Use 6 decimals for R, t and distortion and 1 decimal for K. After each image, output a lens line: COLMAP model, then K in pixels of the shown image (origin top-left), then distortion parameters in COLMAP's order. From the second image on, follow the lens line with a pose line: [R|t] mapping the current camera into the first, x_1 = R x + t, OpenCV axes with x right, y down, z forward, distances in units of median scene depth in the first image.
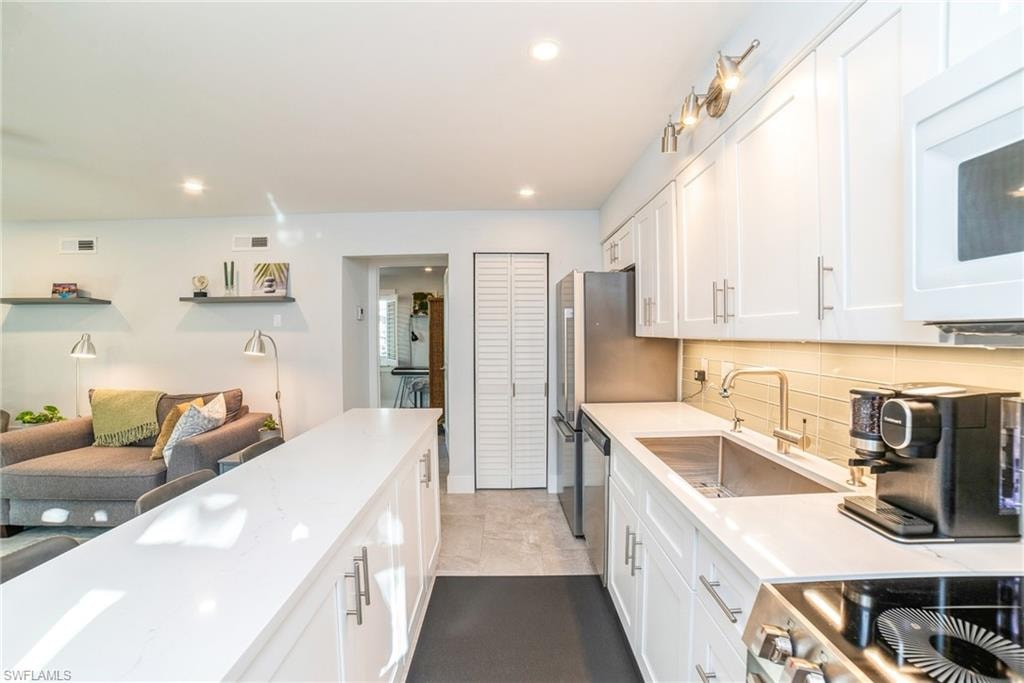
lens RADIAL K [[421.5, 0, 507.6], [0, 421.5, 343.8], [0, 0, 1]] dist [-0.101555, 0.032372]
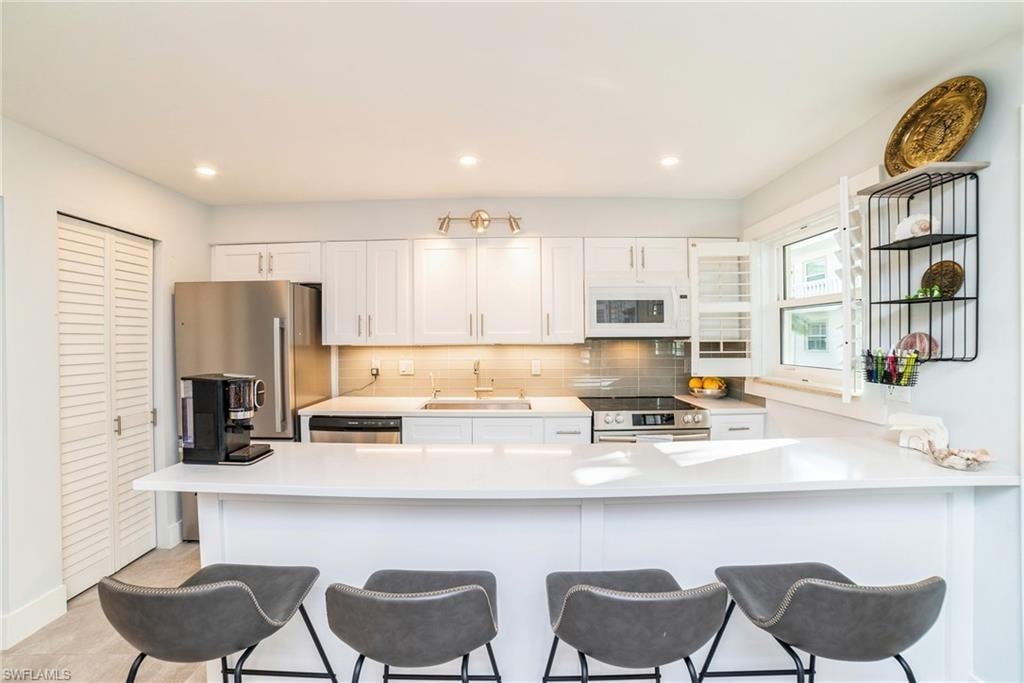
lens RADIAL K [[421.5, 0, 507.6], [0, 421.5, 343.8], [0, 0, 1]] dist [-0.101555, 0.032372]
pose [[0.011913, -0.008517, 0.999893, -0.807197], [0.027987, 0.999575, 0.008181, -0.015333], [-0.999537, 0.027887, 0.012146, 0.450318]]
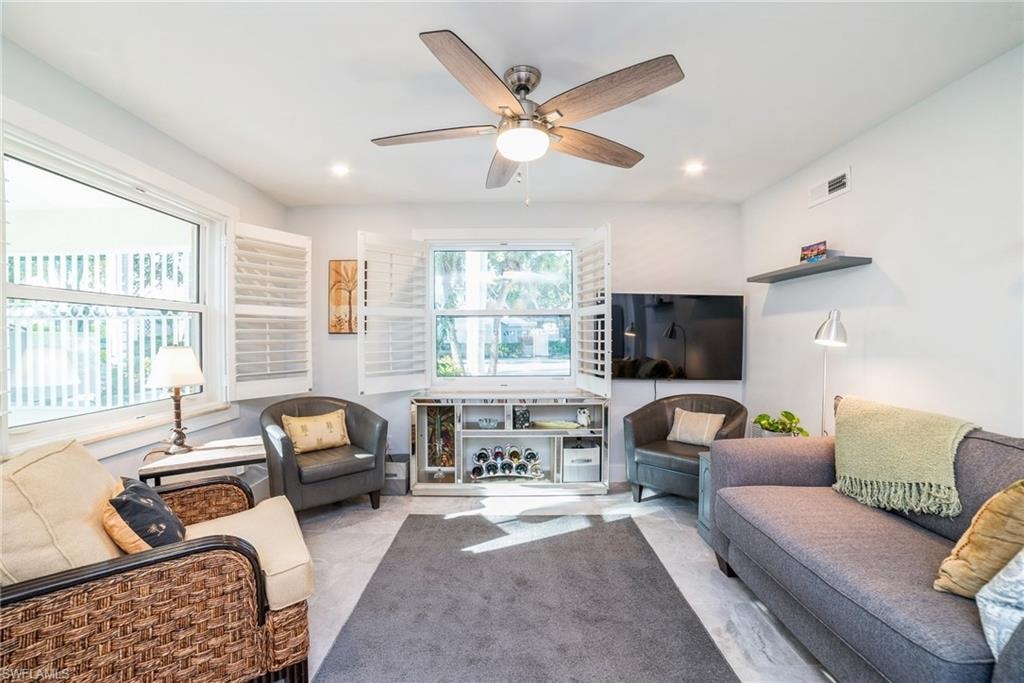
lens RADIAL K [[419.9, 0, 499.7], [0, 419.9, 335.4], [0, 0, 1]] dist [-0.102704, 0.030940]
pose [[-0.013392, -0.001996, -0.999908, -0.484918], [-0.016467, 0.999863, -0.001775, 0.032991], [0.999775, 0.016442, -0.013423, 0.530697]]
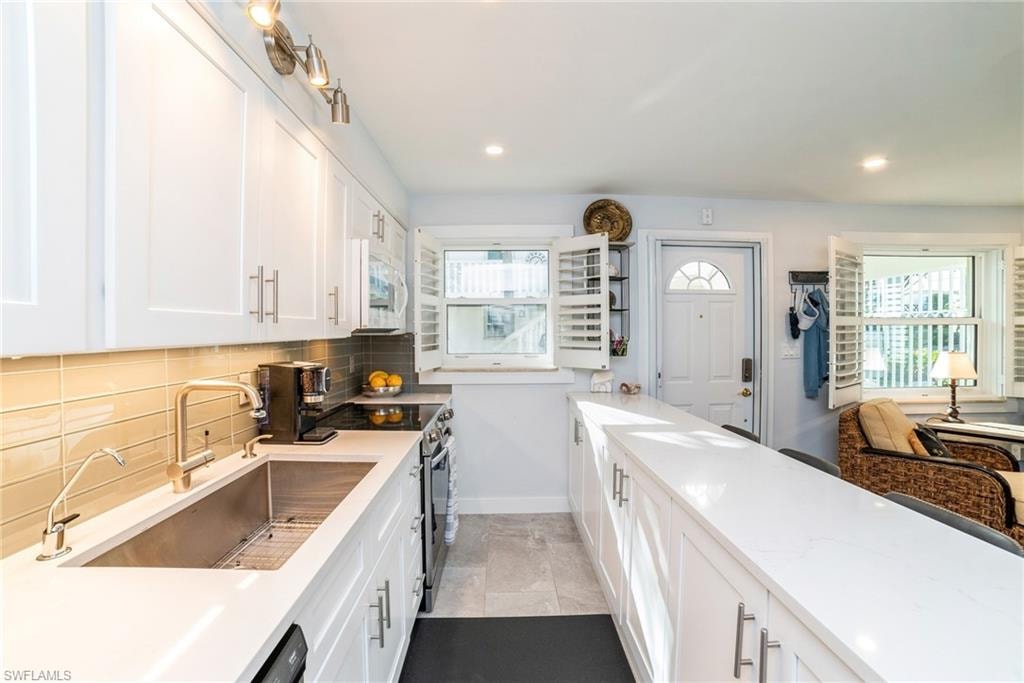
lens RADIAL K [[424.0, 0, 507.2], [0, 424.0, 336.9], [0, 0, 1]] dist [-0.075241, 0.022857]
pose [[-0.999182, 0.008032, -0.039633, 0.075207], [0.006512, 0.999243, 0.038345, -0.030080], [0.039911, 0.038056, -0.998478, 0.982198]]
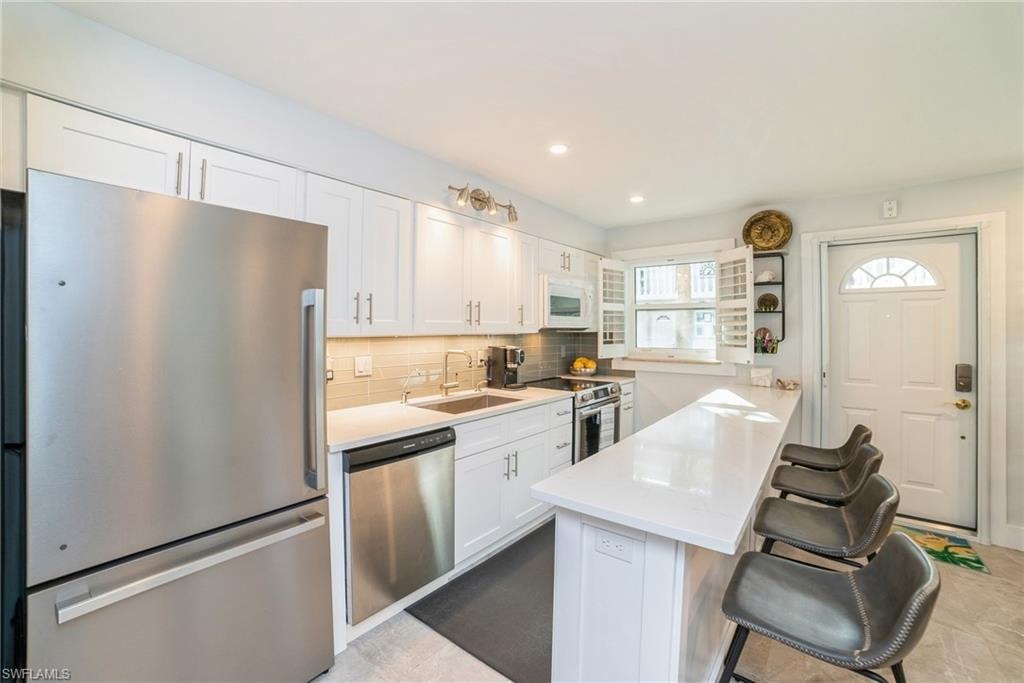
lens RADIAL K [[429.8, 0, 506.0], [0, 429.8, 330.4], [0, 0, 1]] dist [-0.109108, 0.035868]
pose [[-0.777664, -0.000738, 0.628680, -0.408645], [0.013951, 0.999733, 0.018432, -0.035264], [-0.628525, 0.023105, -0.777446, 1.290144]]
